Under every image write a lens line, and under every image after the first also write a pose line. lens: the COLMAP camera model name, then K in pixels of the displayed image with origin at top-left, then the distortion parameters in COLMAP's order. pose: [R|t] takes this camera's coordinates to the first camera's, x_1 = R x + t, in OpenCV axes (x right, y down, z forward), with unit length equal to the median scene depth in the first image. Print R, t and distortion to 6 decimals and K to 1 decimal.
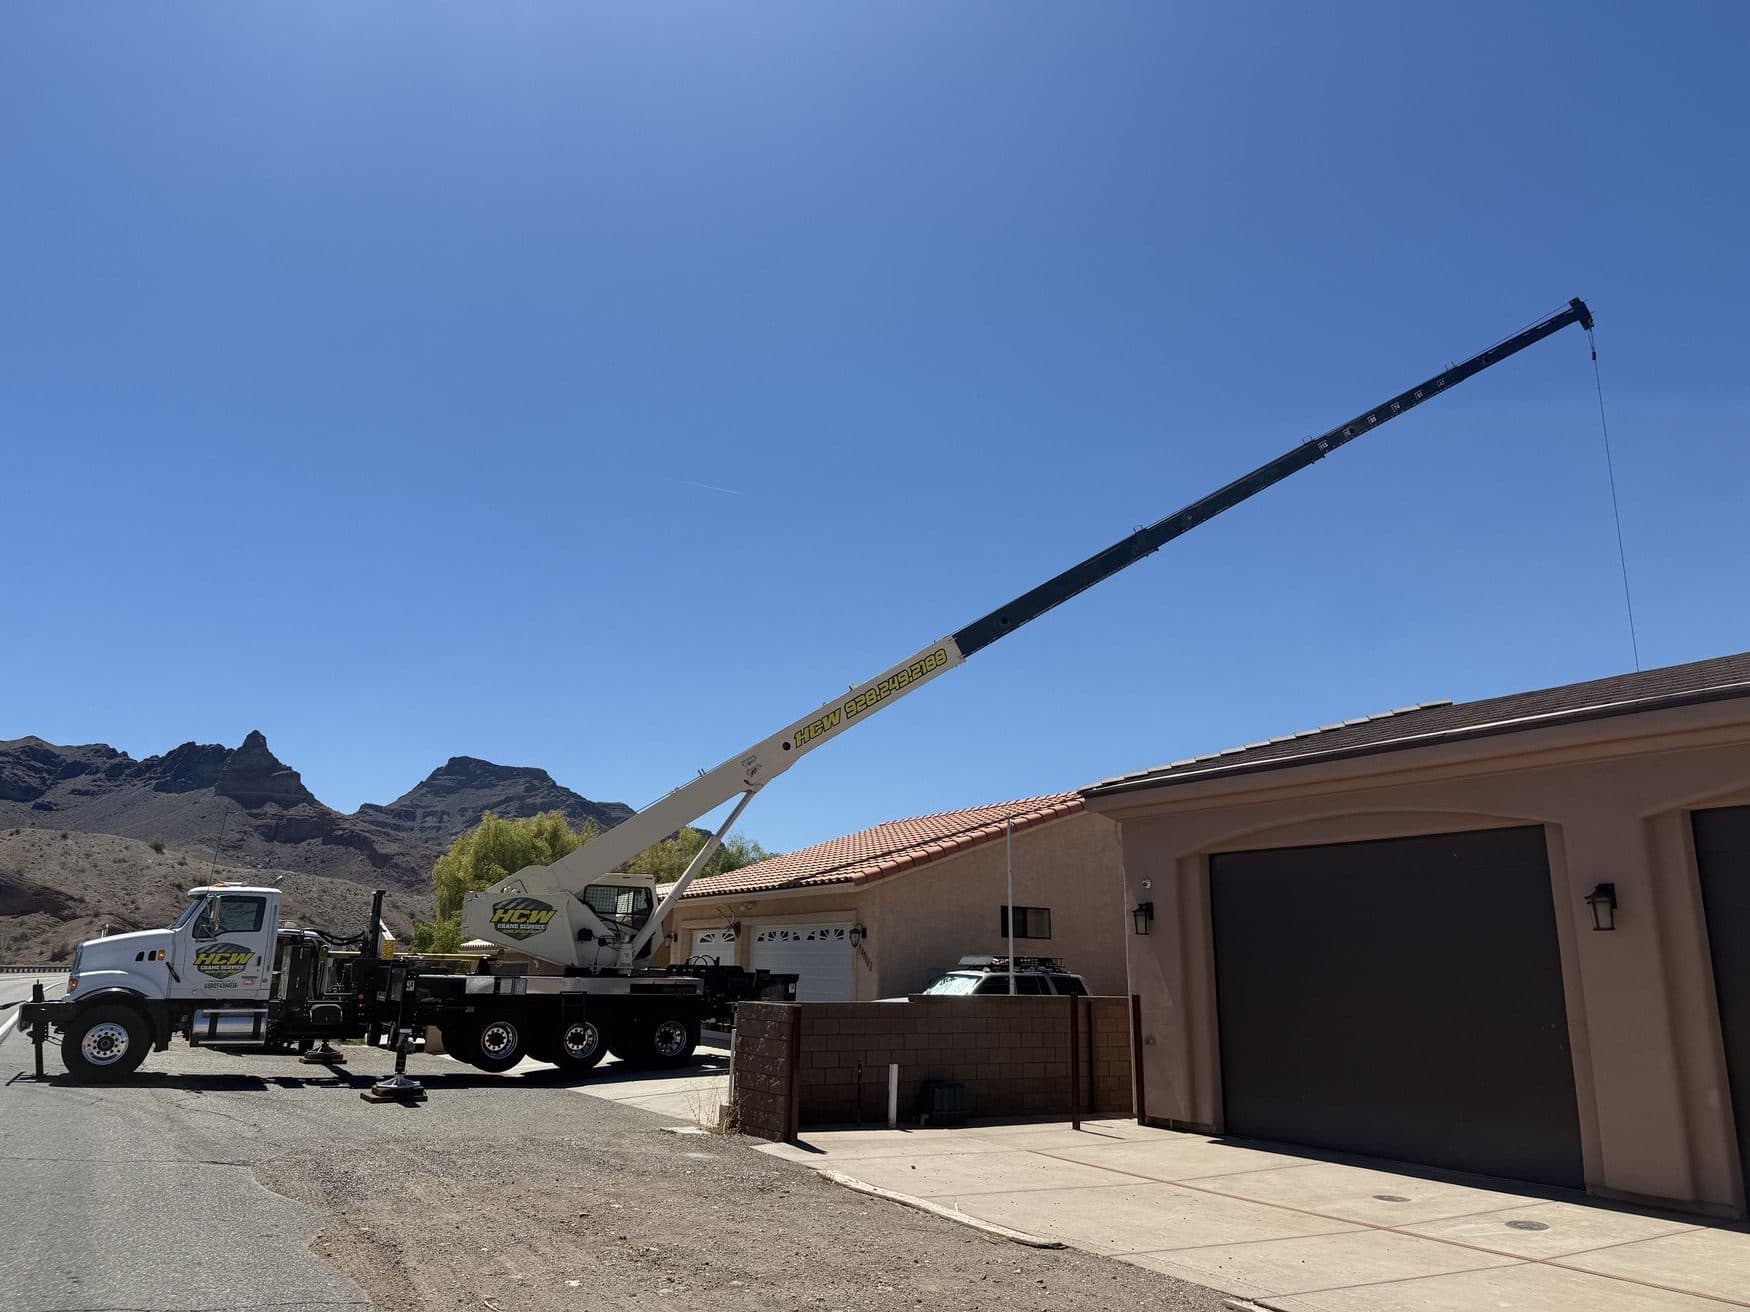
lens RADIAL K [[1322.4, 0, 875.0], [0, 1322.4, 656.0], [0, 0, 1]] dist [0.054219, -0.001655]
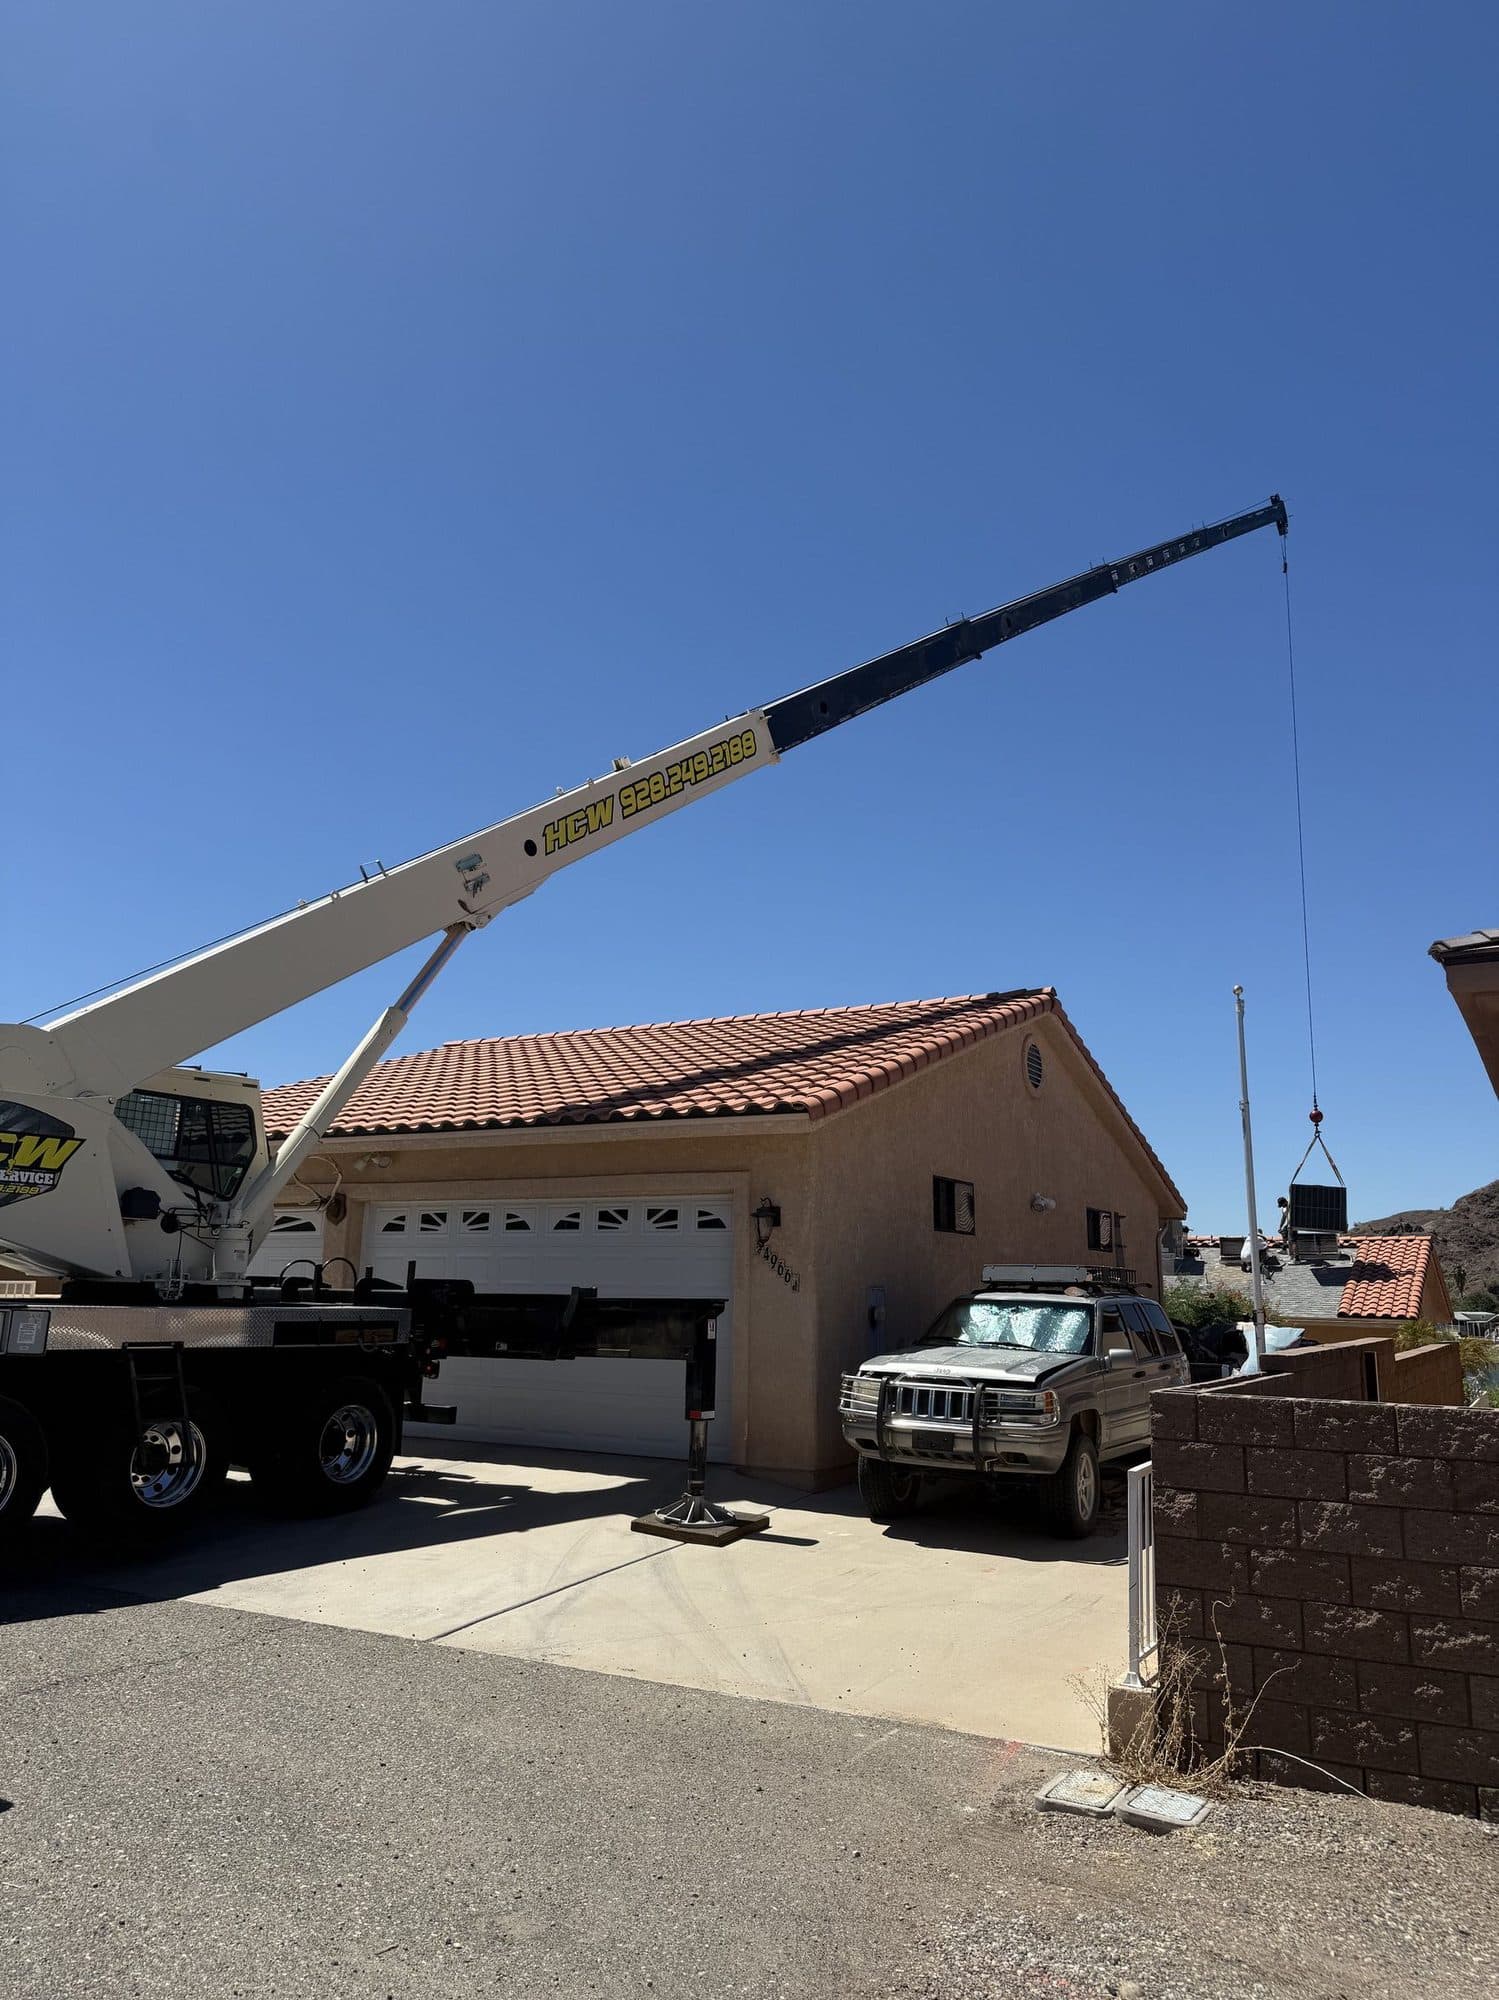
lens RADIAL K [[1459.6, 0, 749.5], [0, 1459.6, 1000.0], [0, 0, 1]] dist [0.061019, -0.000571]
pose [[0.870229, 0.099645, 0.482464, -0.279733], [-0.119066, 0.992839, 0.009706, 0.120140], [-0.478042, -0.065891, 0.875862, 0.512005]]
